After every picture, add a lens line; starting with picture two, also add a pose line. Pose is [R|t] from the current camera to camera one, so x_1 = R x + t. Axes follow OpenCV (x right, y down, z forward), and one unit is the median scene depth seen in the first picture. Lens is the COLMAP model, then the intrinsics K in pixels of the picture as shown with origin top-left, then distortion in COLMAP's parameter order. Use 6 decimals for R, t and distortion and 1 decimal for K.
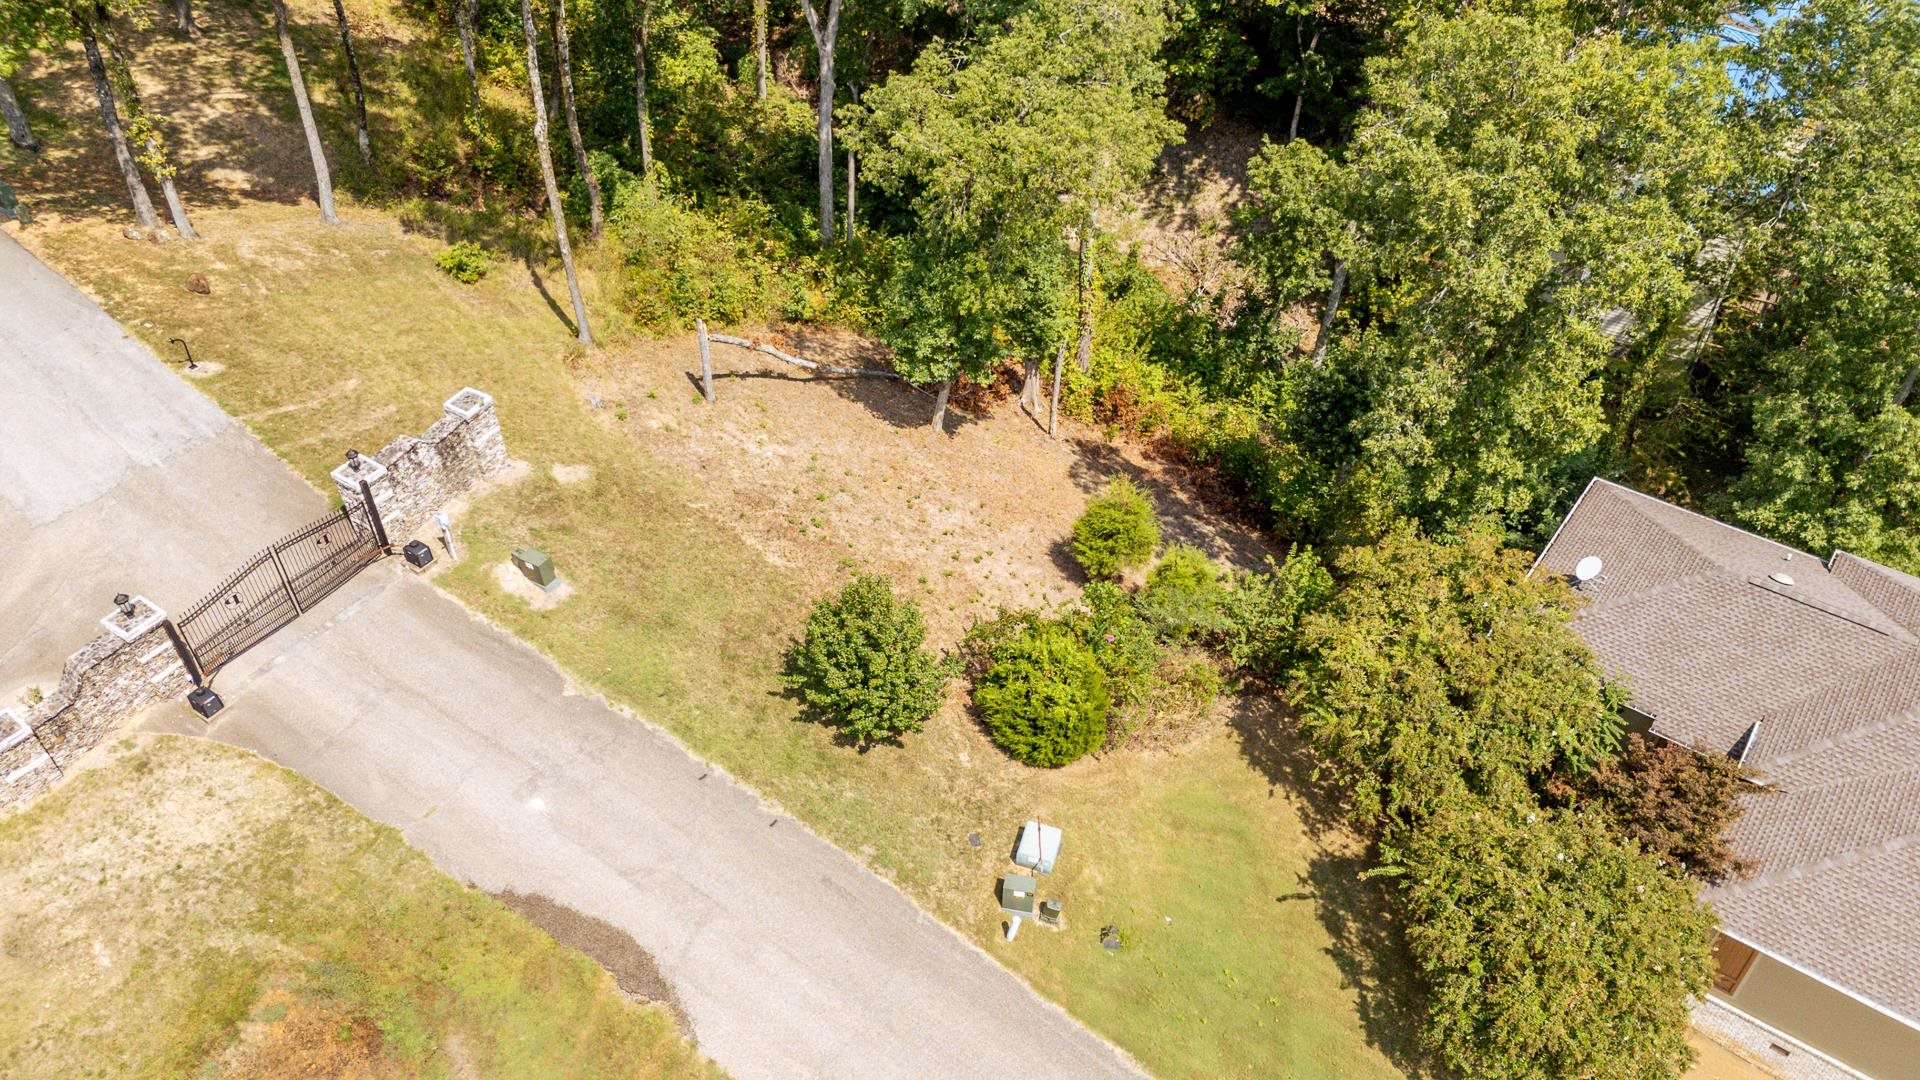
lens RADIAL K [[1420.5, 0, 949.9], [0, 1420.5, 535.6], [0, 0, 1]] dist [0.060478, -0.058616]
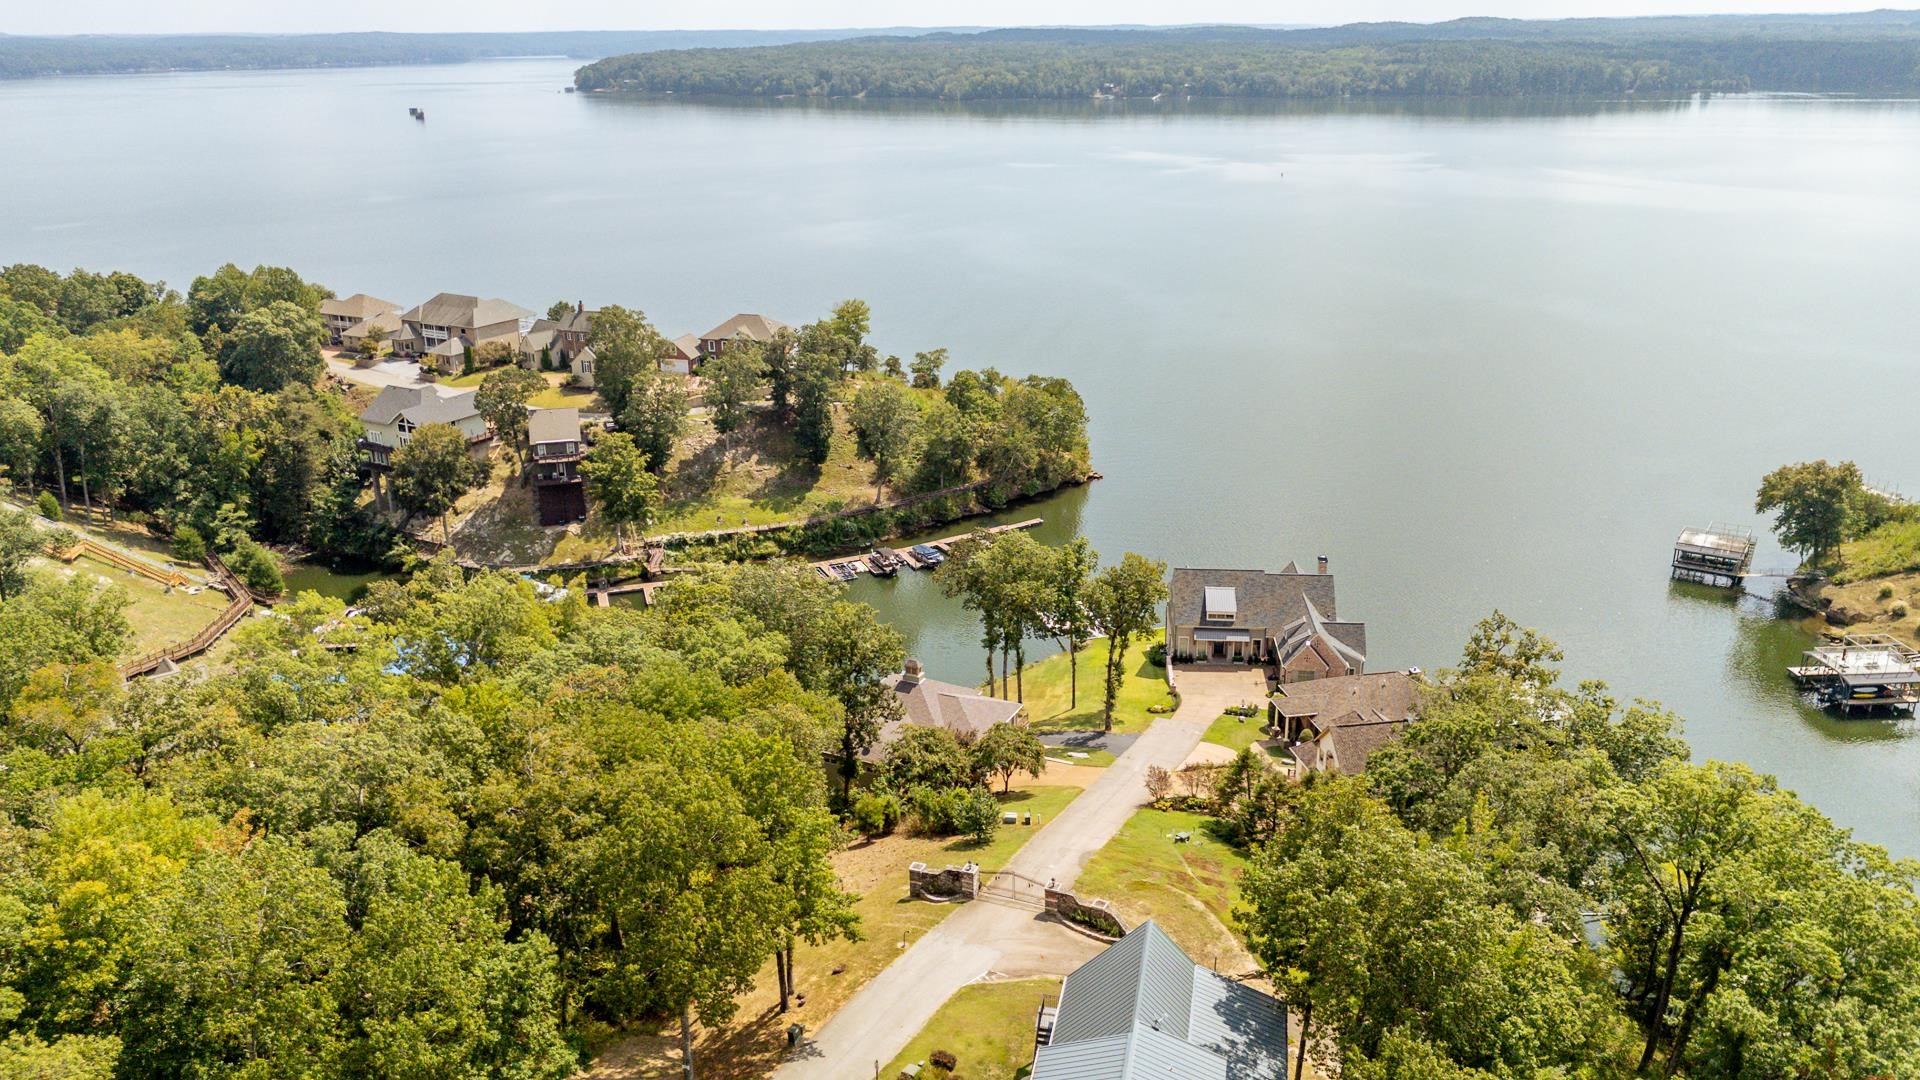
lens RADIAL K [[1416.2, 0, 956.4], [0, 1416.2, 535.1], [0, 0, 1]] dist [0.071044, -0.079912]
pose [[-0.197073, -0.299526, 0.933513, -2.804453], [0.663191, 0.660539, 0.351945, -1.471065], [-0.722039, 0.688456, 0.068468, 0.380394]]
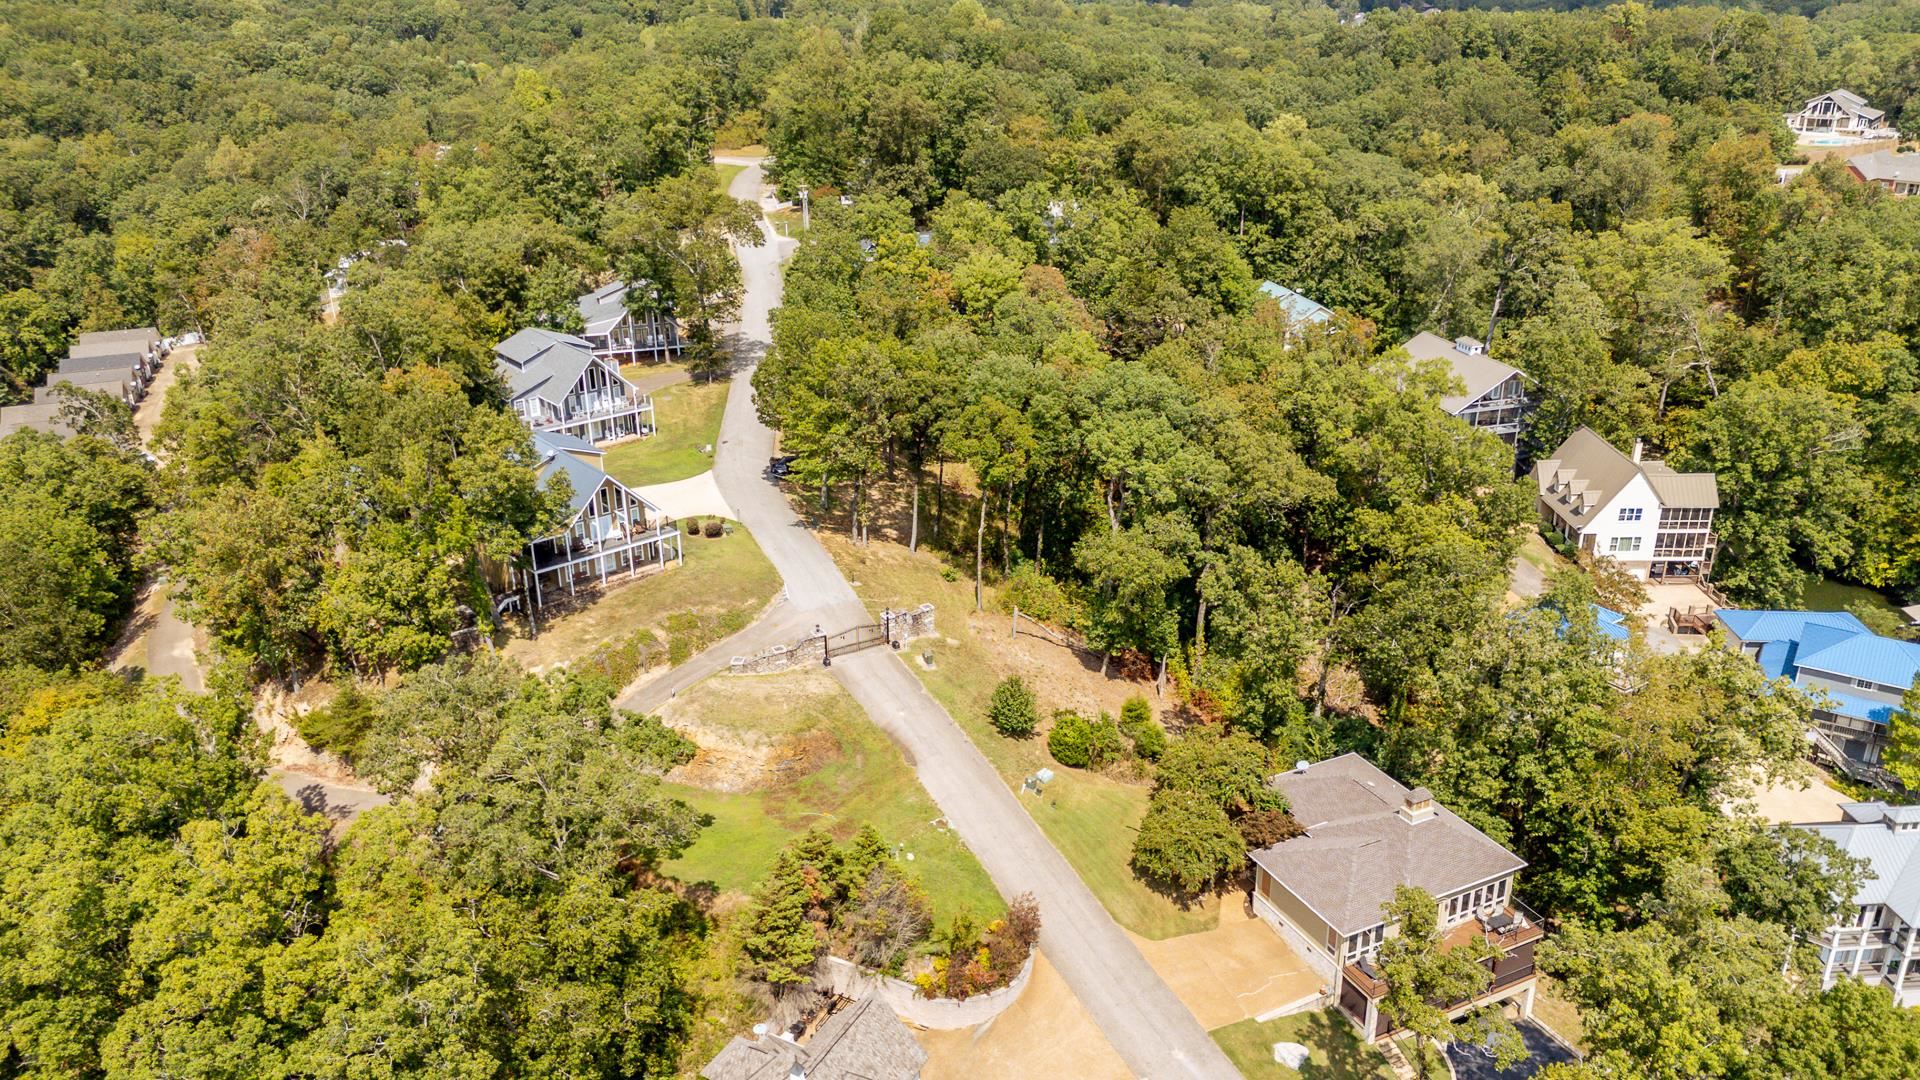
lens RADIAL K [[1420.5, 0, 947.9], [0, 1420.5, 527.3], [0, 0, 1]] dist [0.060478, -0.058616]
pose [[0.891943, 0.178182, -0.415558, 0.997118], [-0.303451, 0.917246, -0.258025, 0.555583], [0.335194, 0.356245, 0.872201, -1.803626]]
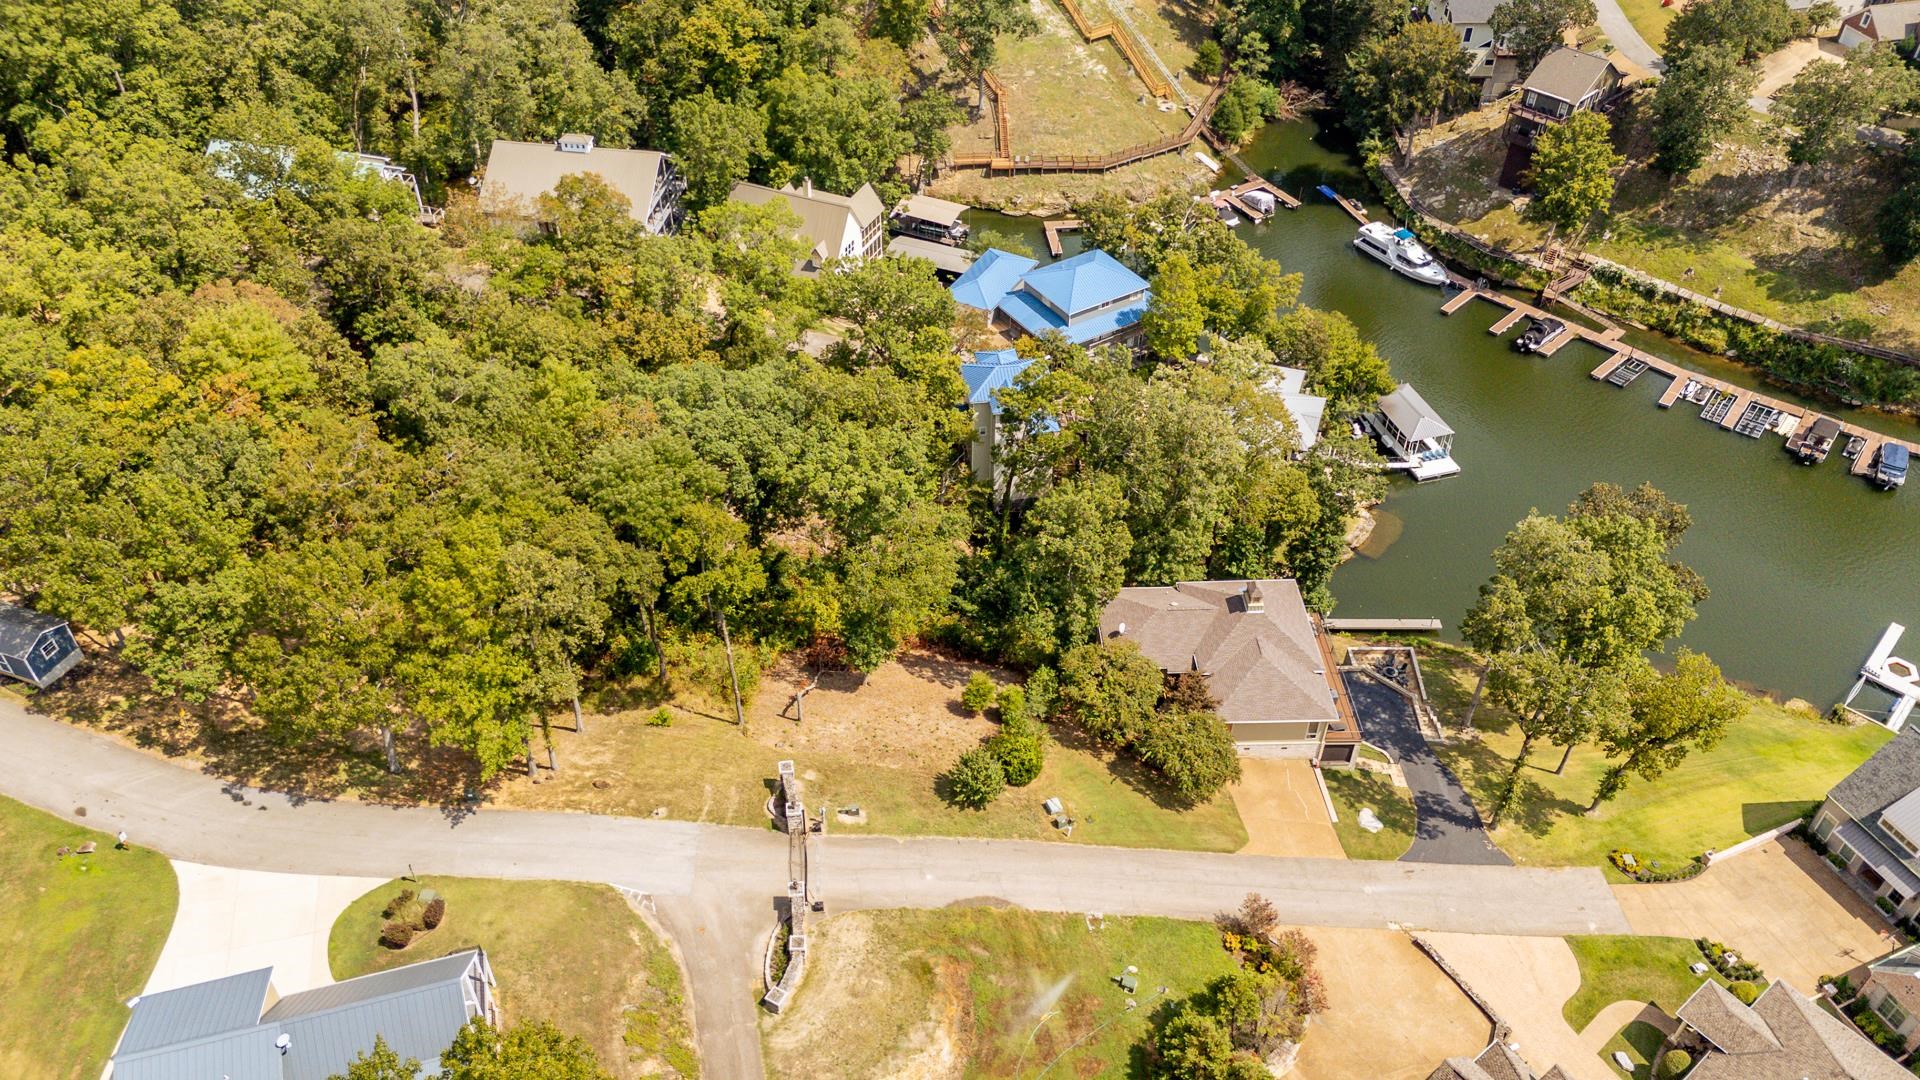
lens RADIAL K [[1416.2, 0, 947.5], [0, 1416.2, 533.8], [0, 0, 1]] dist [0.071044, -0.079912]
pose [[0.770050, -0.397615, 0.498924, -1.276403], [0.407039, 0.908384, 0.095700, -0.624536], [-0.491267, 0.129387, 0.861345, -1.396080]]
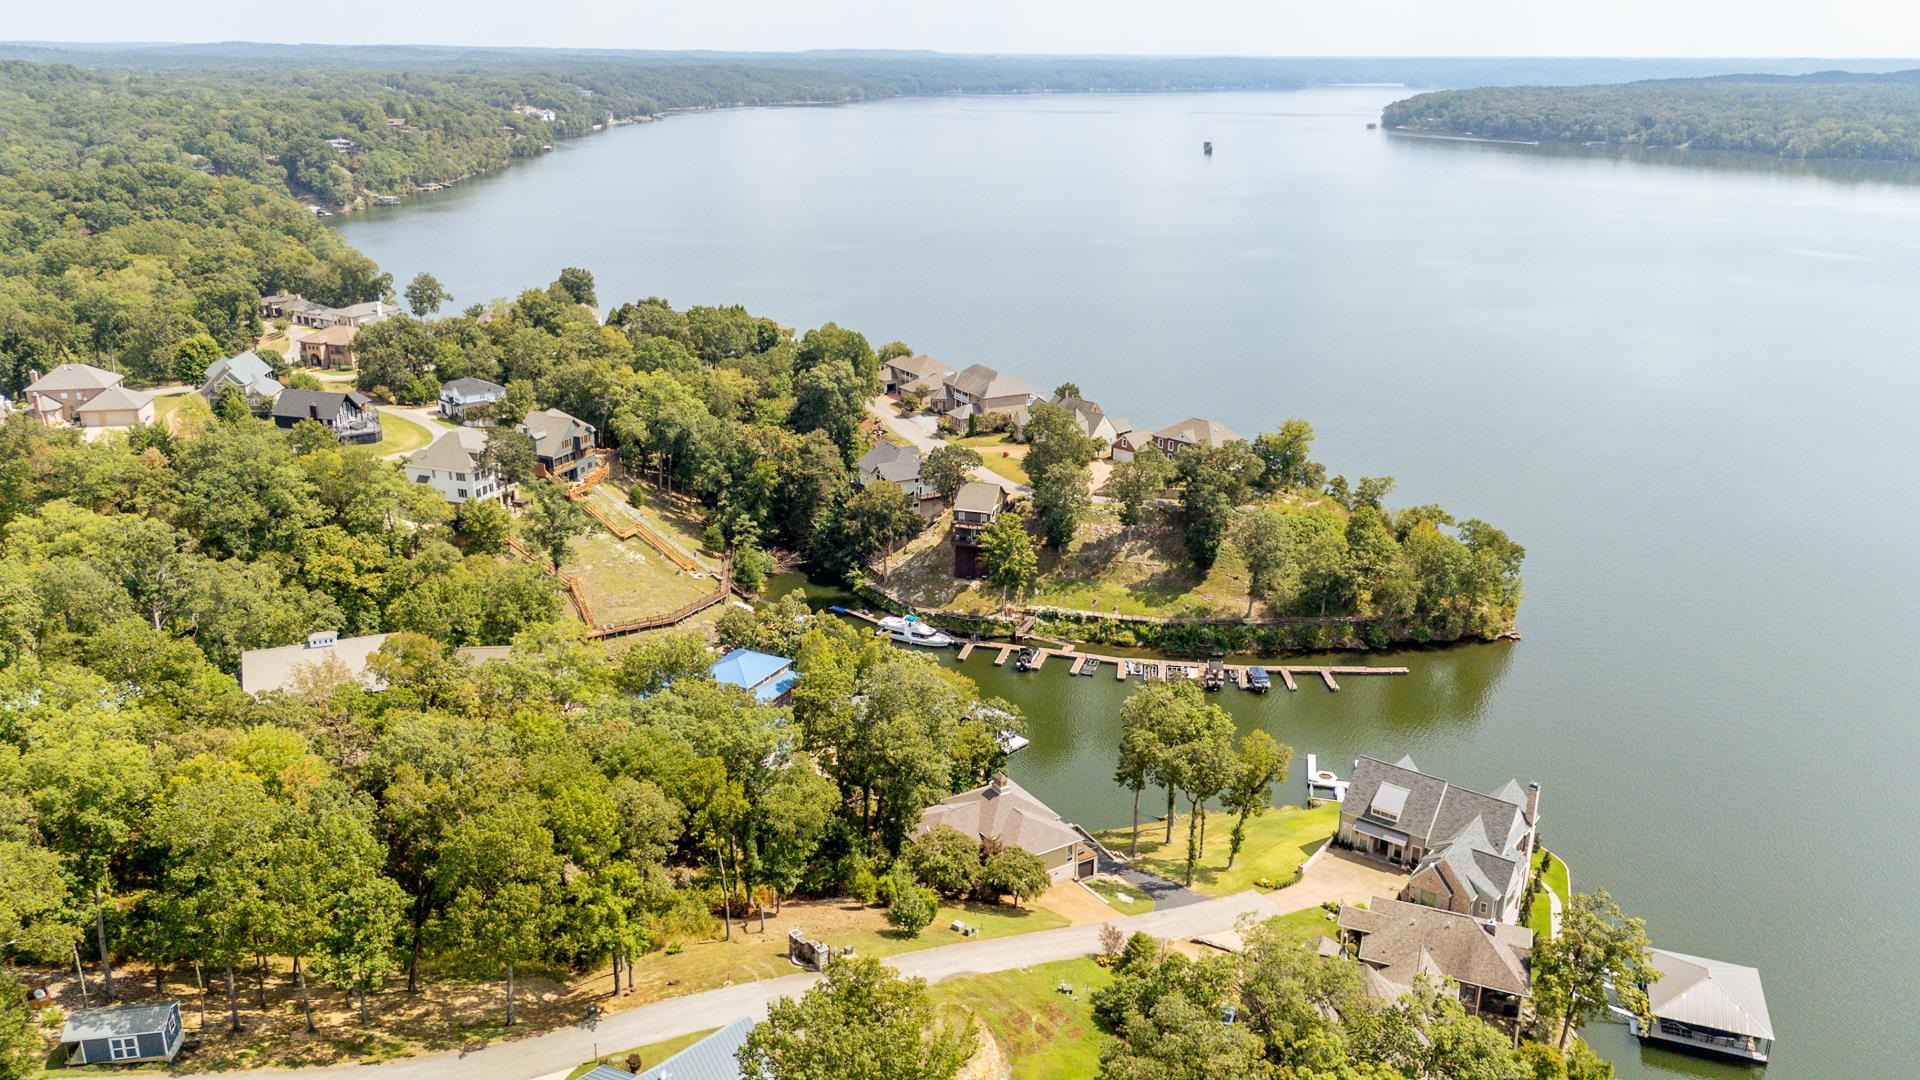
lens RADIAL K [[1416.2, 0, 951.7], [0, 1416.2, 530.6], [0, 0, 1]] dist [0.071044, -0.079912]
pose [[0.347798, -0.267992, 0.898452, -3.225431], [0.607214, 0.794536, 0.001938, -0.683689], [-0.714372, 0.544879, 0.439067, -1.367684]]
